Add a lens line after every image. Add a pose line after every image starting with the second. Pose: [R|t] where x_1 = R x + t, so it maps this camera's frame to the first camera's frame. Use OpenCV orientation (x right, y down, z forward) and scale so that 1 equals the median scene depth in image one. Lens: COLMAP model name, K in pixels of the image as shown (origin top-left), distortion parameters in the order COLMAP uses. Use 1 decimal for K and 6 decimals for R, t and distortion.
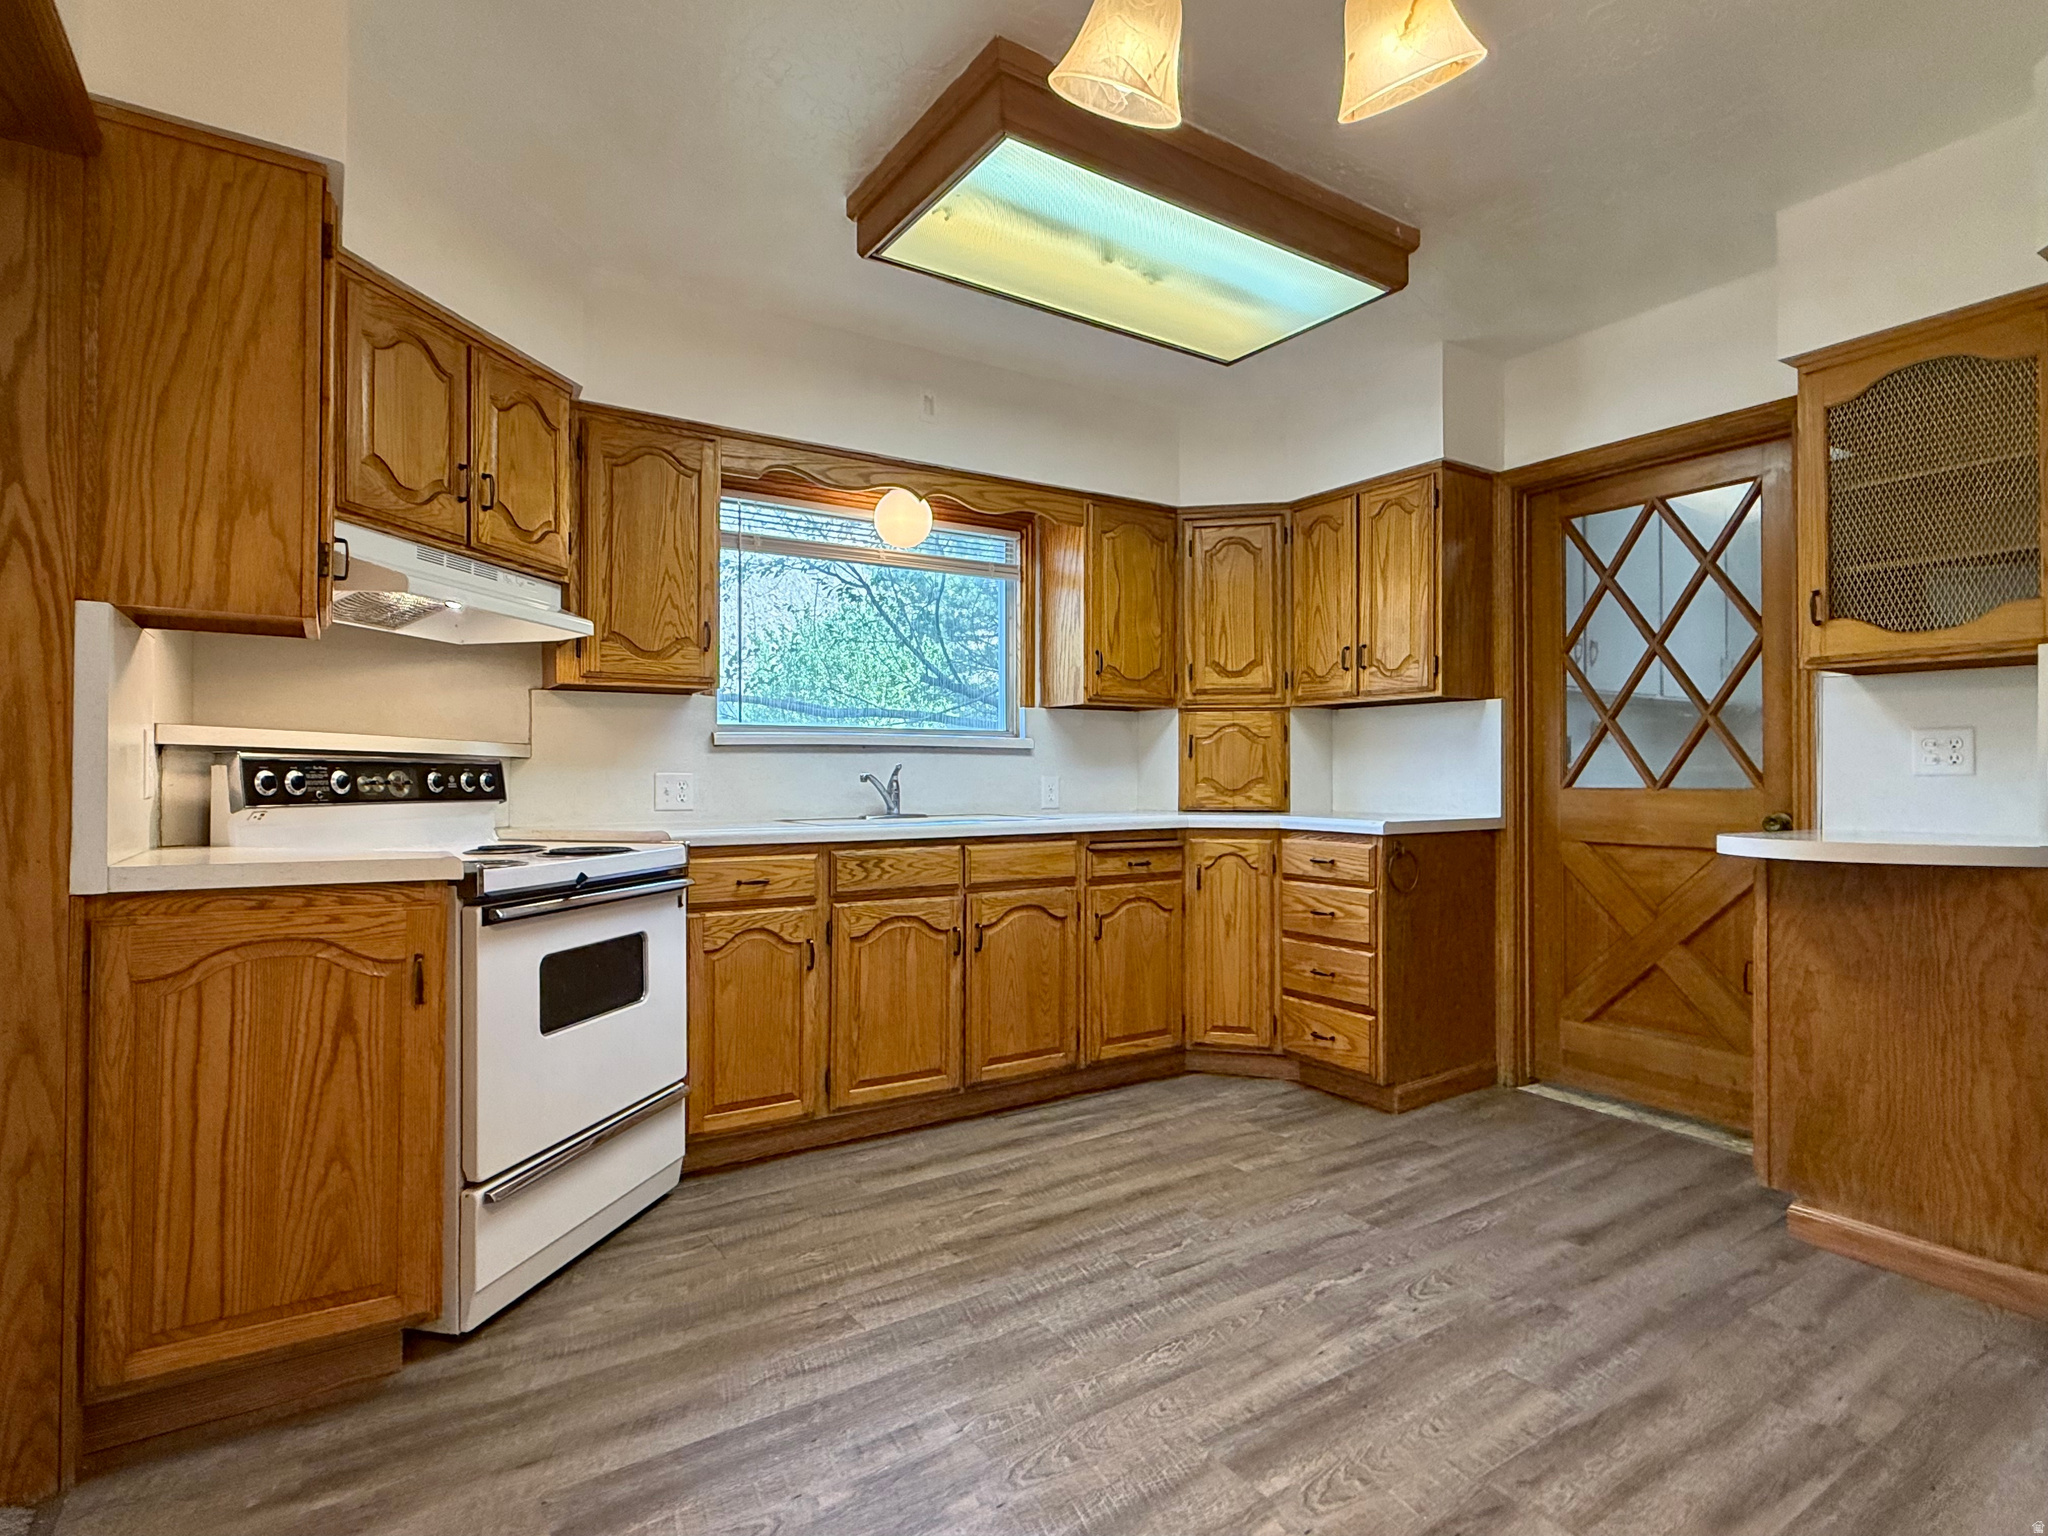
lens RADIAL K [[1073.7, 0, 1039.8], [0, 1073.7, 765.5], [0, 0, 1]] dist [-0.001419, 0.000845]
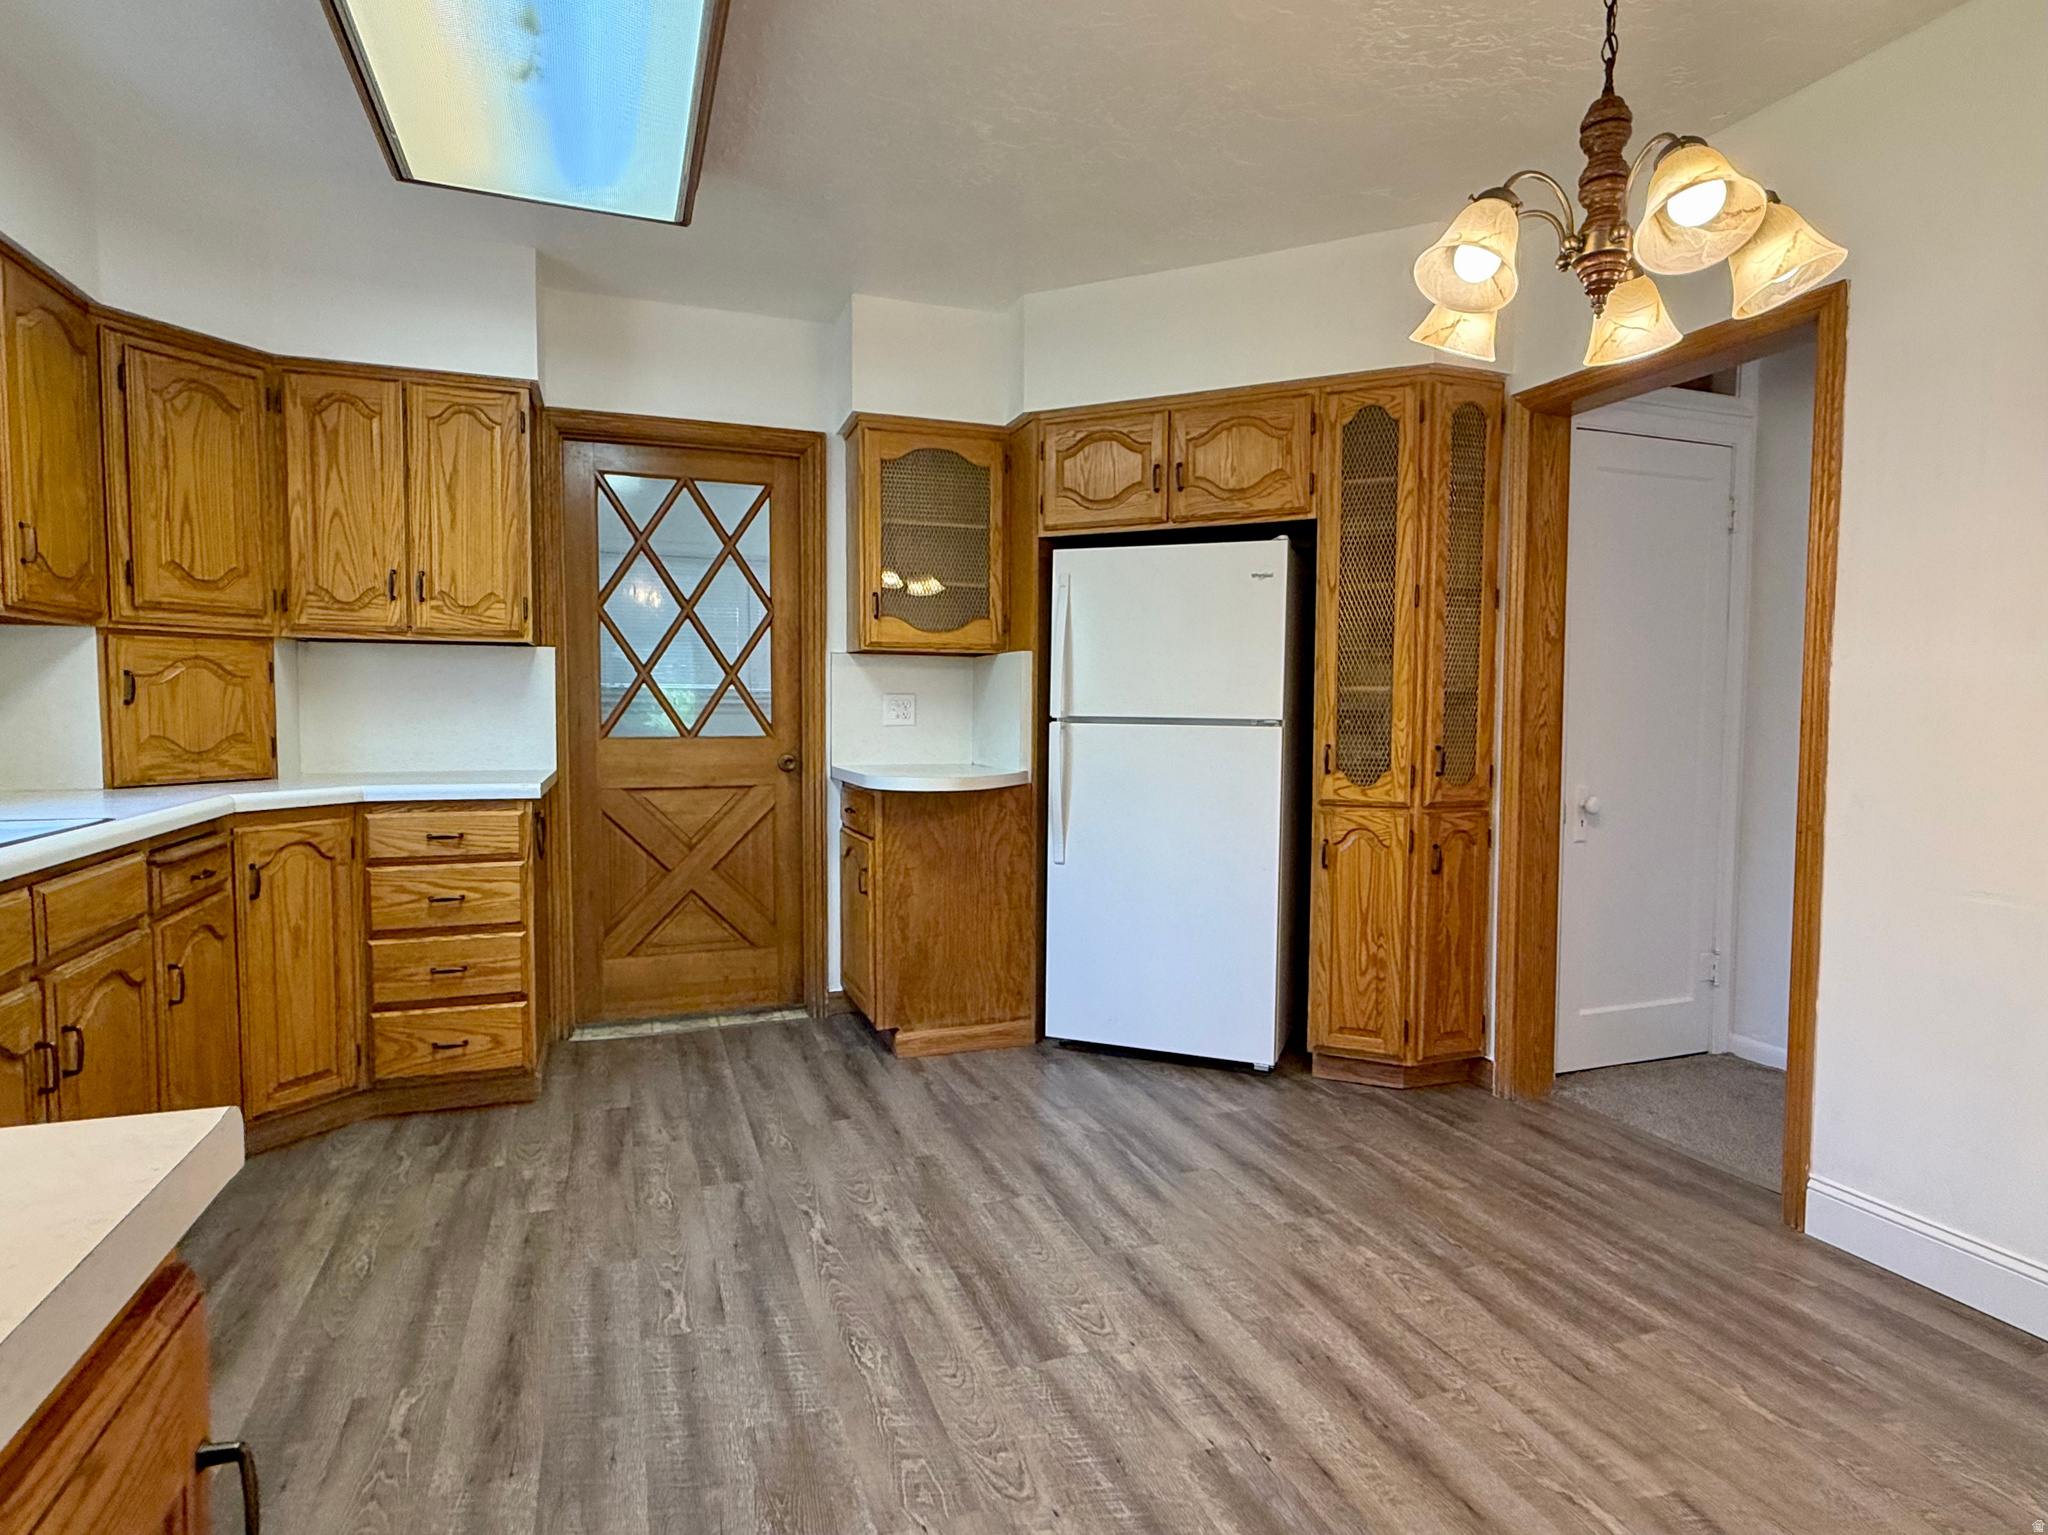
lens RADIAL K [[1073.7, 0, 1039.8], [0, 1073.7, 765.0], [0, 0, 1]] dist [-0.001419, 0.000845]
pose [[0.222151, -0.055676, 0.973421, -0.480119], [-0.015907, 0.998028, 0.060713, -0.025555], [-0.974883, -0.028972, 0.220827, 0.411582]]
